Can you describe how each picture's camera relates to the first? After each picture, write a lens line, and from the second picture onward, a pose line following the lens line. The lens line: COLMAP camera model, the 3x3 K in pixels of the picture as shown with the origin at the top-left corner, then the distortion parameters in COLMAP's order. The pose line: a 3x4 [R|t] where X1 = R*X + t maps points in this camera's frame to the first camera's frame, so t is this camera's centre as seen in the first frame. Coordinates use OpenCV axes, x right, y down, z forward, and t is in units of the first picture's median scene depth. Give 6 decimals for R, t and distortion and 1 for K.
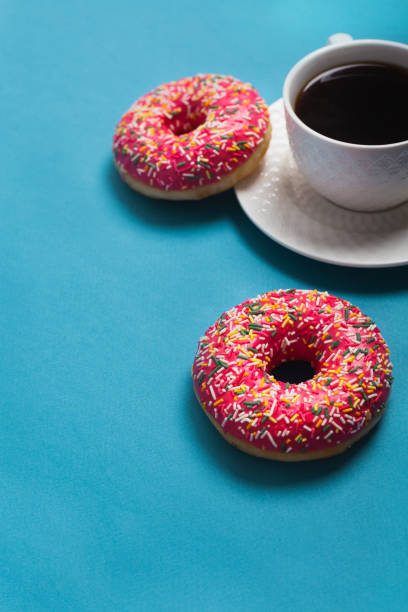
lens RADIAL K [[1071.9, 0, 204.0], [0, 1071.9, 306.0], [0, 0, 1]] dist [-0.039064, 0.037253]
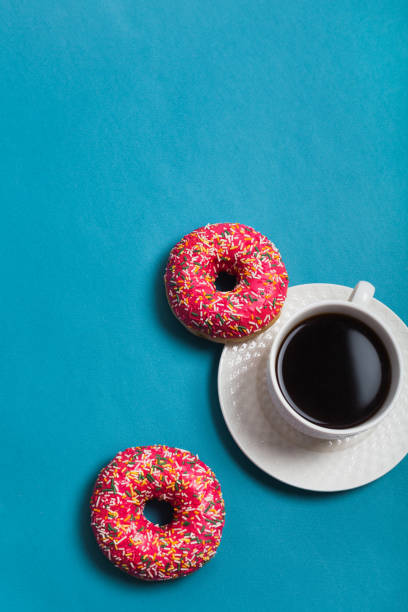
lens RADIAL K [[948.0, 0, 204.0], [0, 948.0, 306.0], [0, 0, 1]] dist [-0.102192, -0.028194]
pose [[0.833467, 0.551694, -0.031091, 0.018206], [-0.495310, 0.770859, 0.400554, -0.601976], [0.244951, -0.318449, 0.915745, -0.042933]]
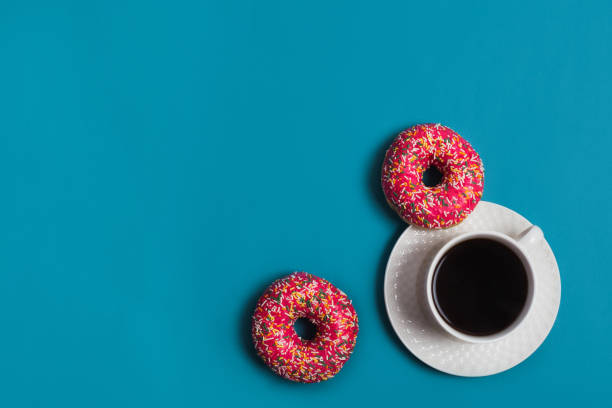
lens RADIAL K [[948.0, 0, 306.0], [0, 948.0, 204.0], [0, 0, 1]] dist [-0.102192, -0.028194]
pose [[0.547918, 0.836397, 0.015057, -0.101304], [-0.661391, 0.422111, 0.619988, -0.889658], [0.512200, -0.349661, 0.784467, -0.150103]]
